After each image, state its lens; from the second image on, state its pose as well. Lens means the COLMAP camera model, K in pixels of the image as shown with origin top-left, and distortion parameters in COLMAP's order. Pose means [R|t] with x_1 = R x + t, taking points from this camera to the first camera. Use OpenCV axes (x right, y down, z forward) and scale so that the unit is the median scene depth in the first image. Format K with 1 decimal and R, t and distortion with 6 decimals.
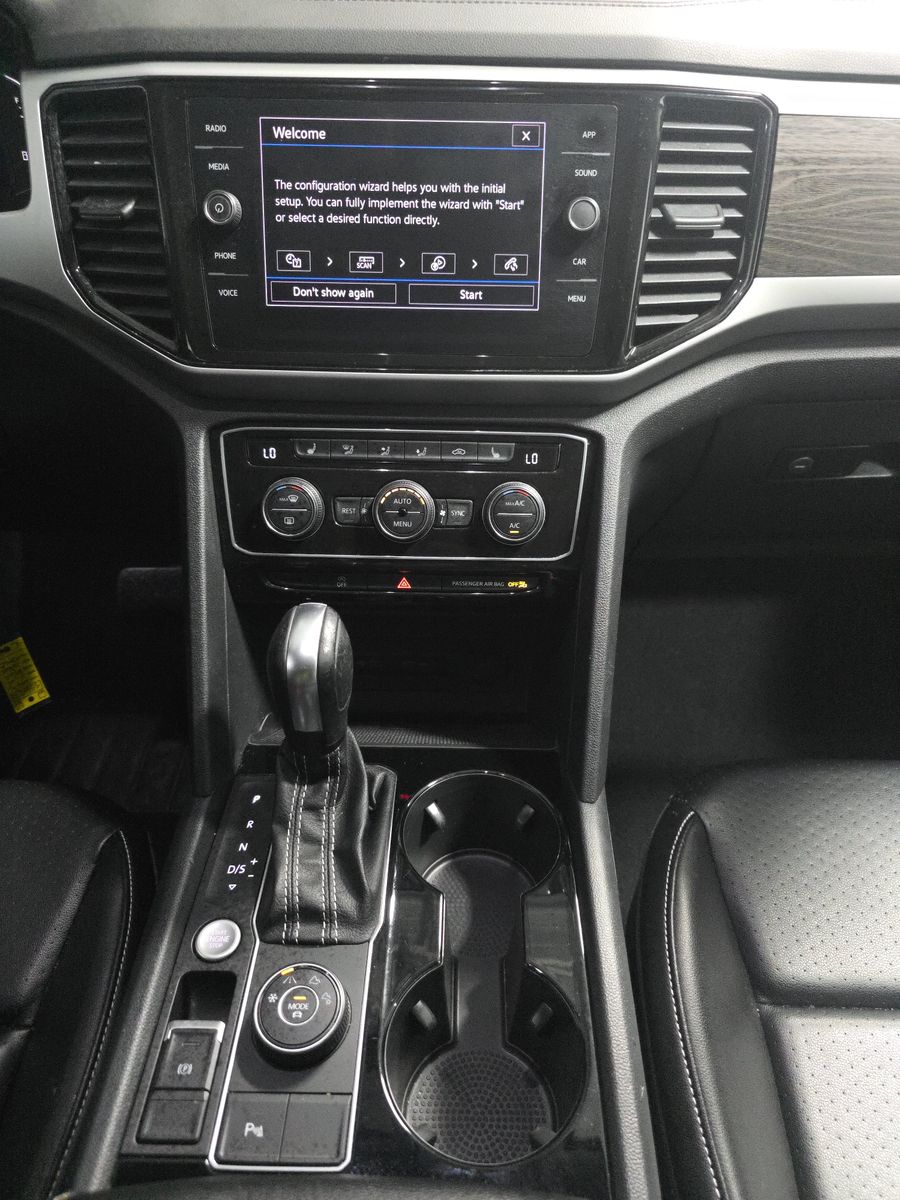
lens RADIAL K [[807.2, 0, 450.2], [0, 807.2, 604.7], [0, 0, 1]] dist [-0.018054, -0.002905]
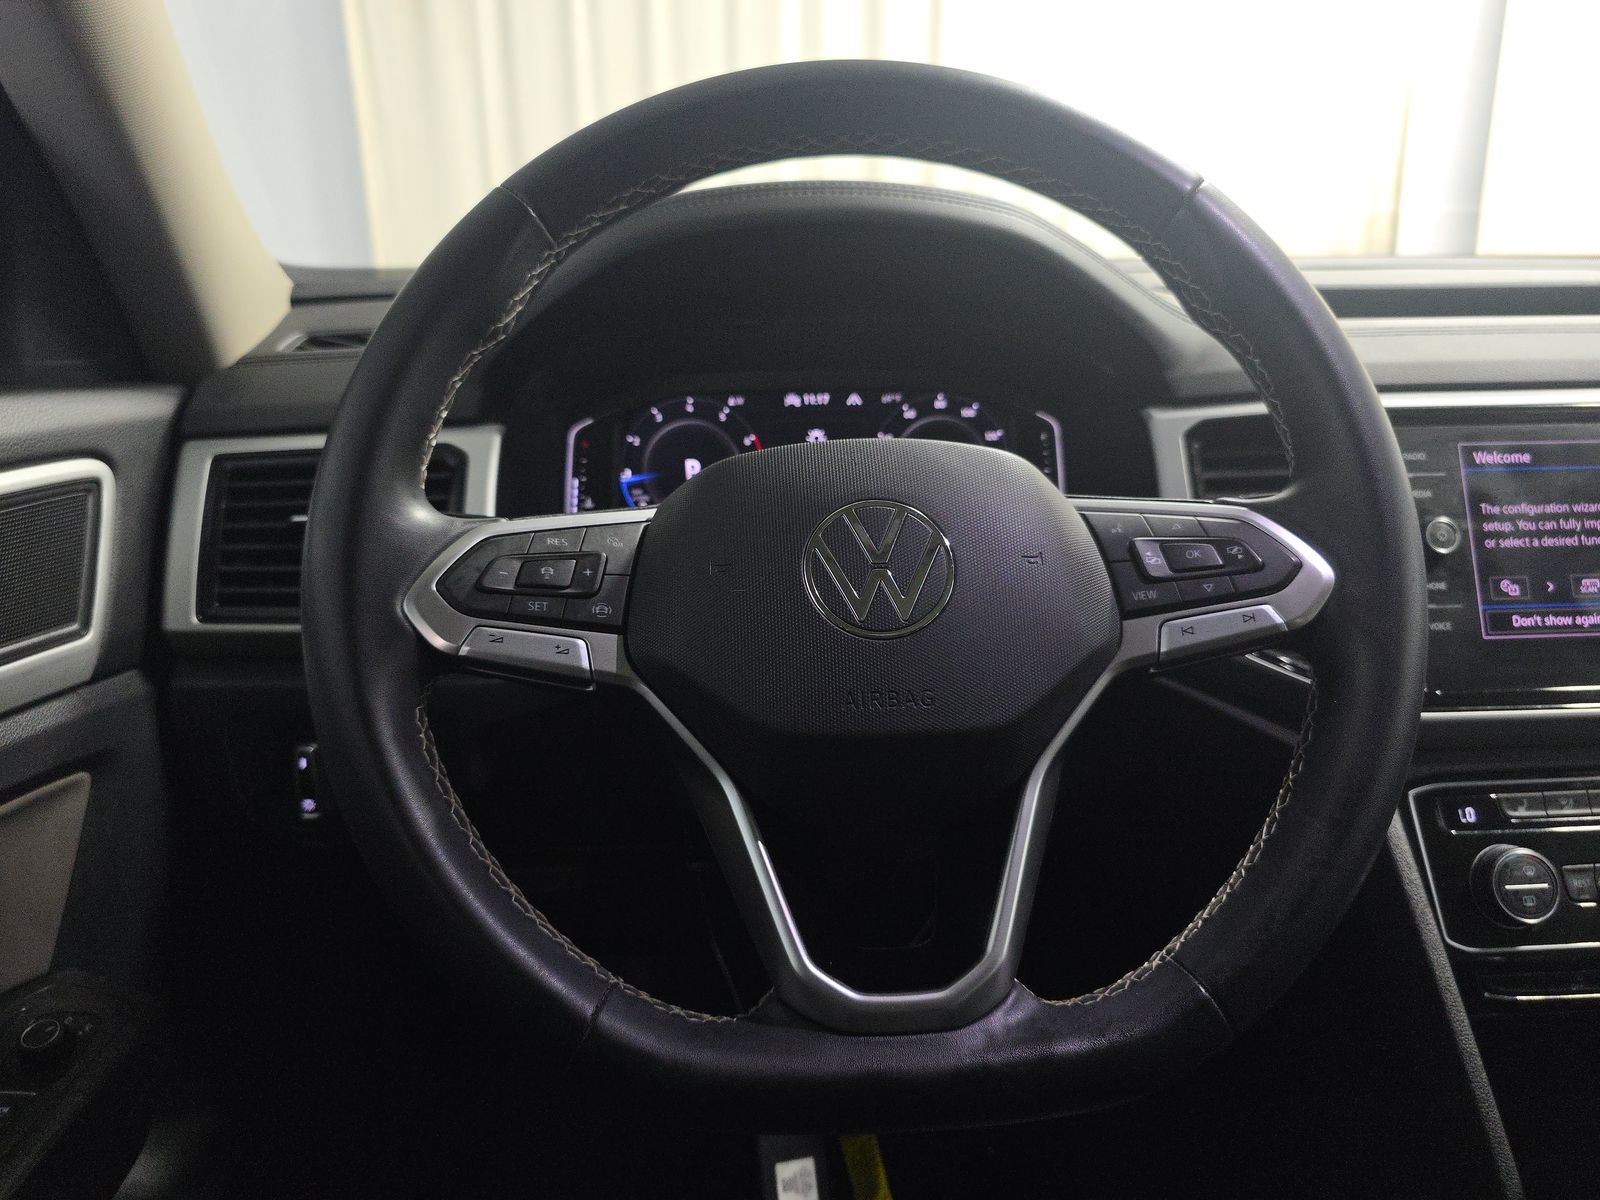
lens RADIAL K [[1076.3, 0, 799.3], [0, 1076.3, 609.7], [0, 0, 1]] dist [-0.018054, -0.002905]
pose [[0.997084, -0.048446, 0.058959, -1.037049], [0.067538, 0.919902, -0.386290, -0.015579], [-0.035522, 0.389145, 0.920491, -0.018267]]
